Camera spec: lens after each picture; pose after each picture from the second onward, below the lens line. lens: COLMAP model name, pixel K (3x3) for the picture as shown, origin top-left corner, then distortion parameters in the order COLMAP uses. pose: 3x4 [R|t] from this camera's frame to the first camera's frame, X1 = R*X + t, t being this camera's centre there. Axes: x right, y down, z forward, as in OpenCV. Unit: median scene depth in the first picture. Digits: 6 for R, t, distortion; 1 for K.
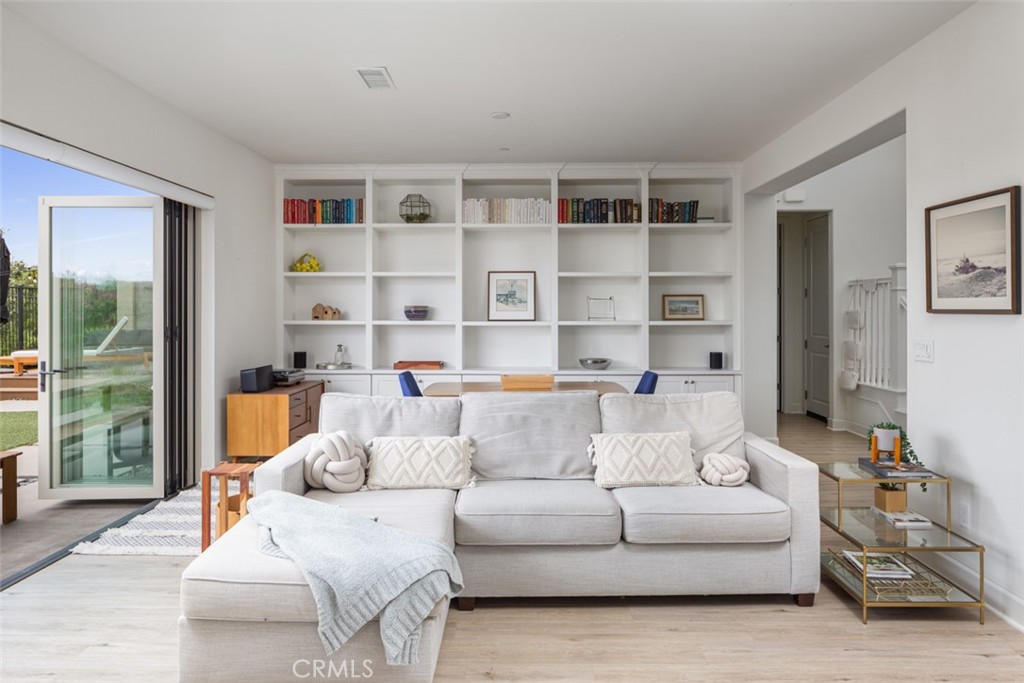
lens RADIAL K [[698.5, 0, 512.7], [0, 698.5, 312.9], [0, 0, 1]] dist [-0.001728, -0.001360]
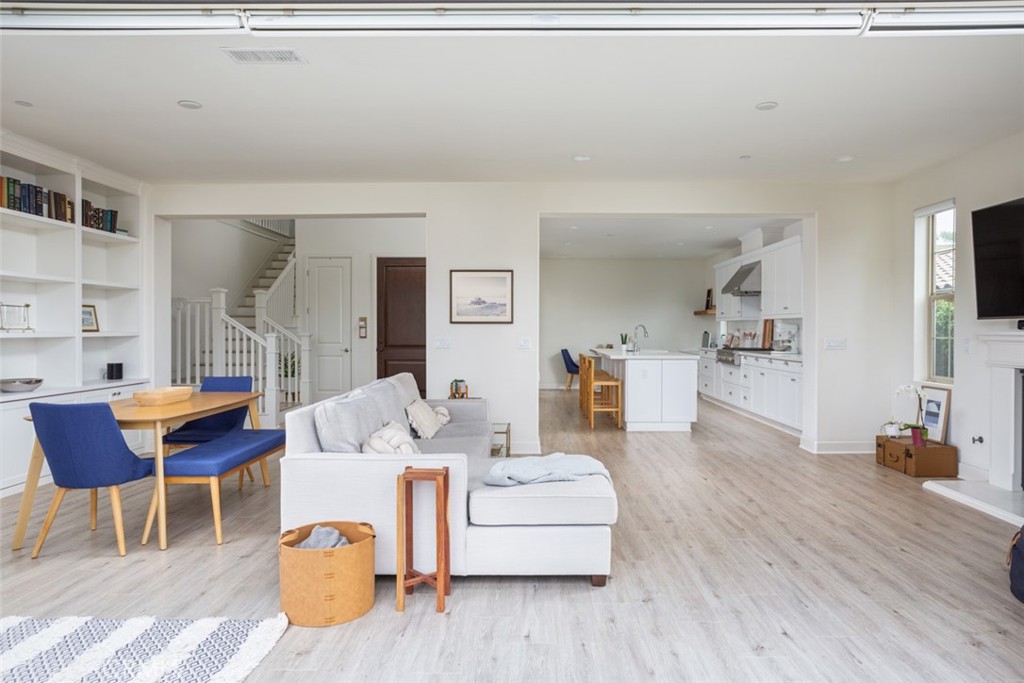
lens RADIAL K [[617.4, 0, 514.5], [0, 617.4, 327.8], [0, 0, 1]] dist [0.039149, 0.000839]
pose [[0.031849, 0.005880, 0.999475, -0.612509], [0.003359, 0.999976, -0.005990, 0.012796], [-0.999487, 0.003548, 0.031829, 0.404481]]
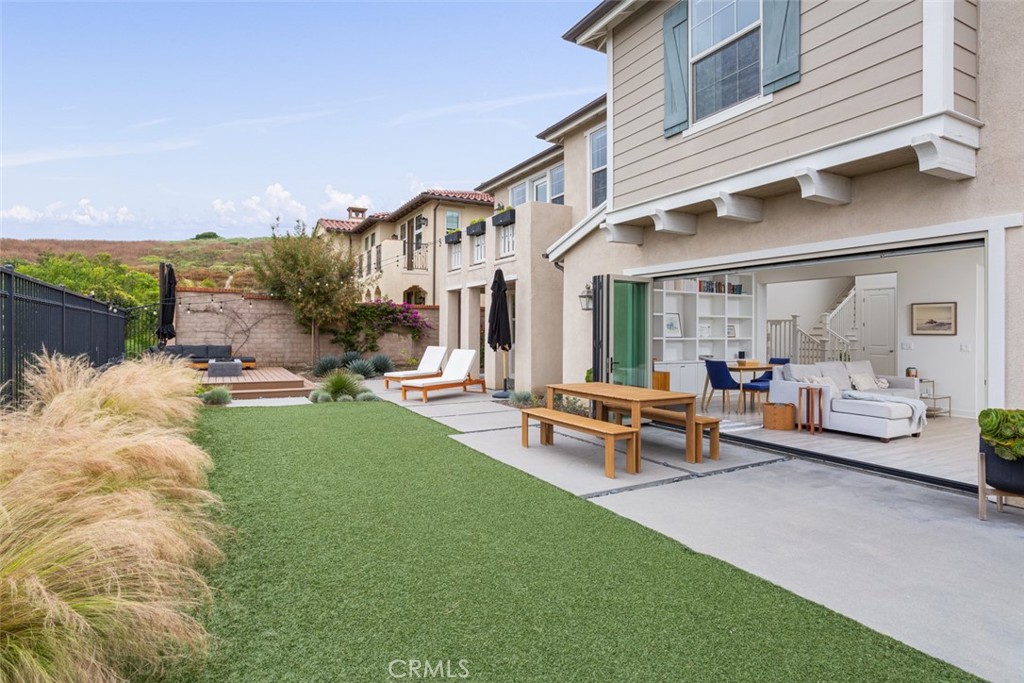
lens RADIAL K [[551.6, 0, 512.0], [0, 551.6, 341.5], [0, 0, 1]] dist [-0.000468, -0.000016]
pose [[0.871810, -0.002472, 0.489837, -1.259369], [-0.005147, 0.999886, 0.014206, 0.002181], [-0.489816, -0.014907, 0.871698, -0.194715]]
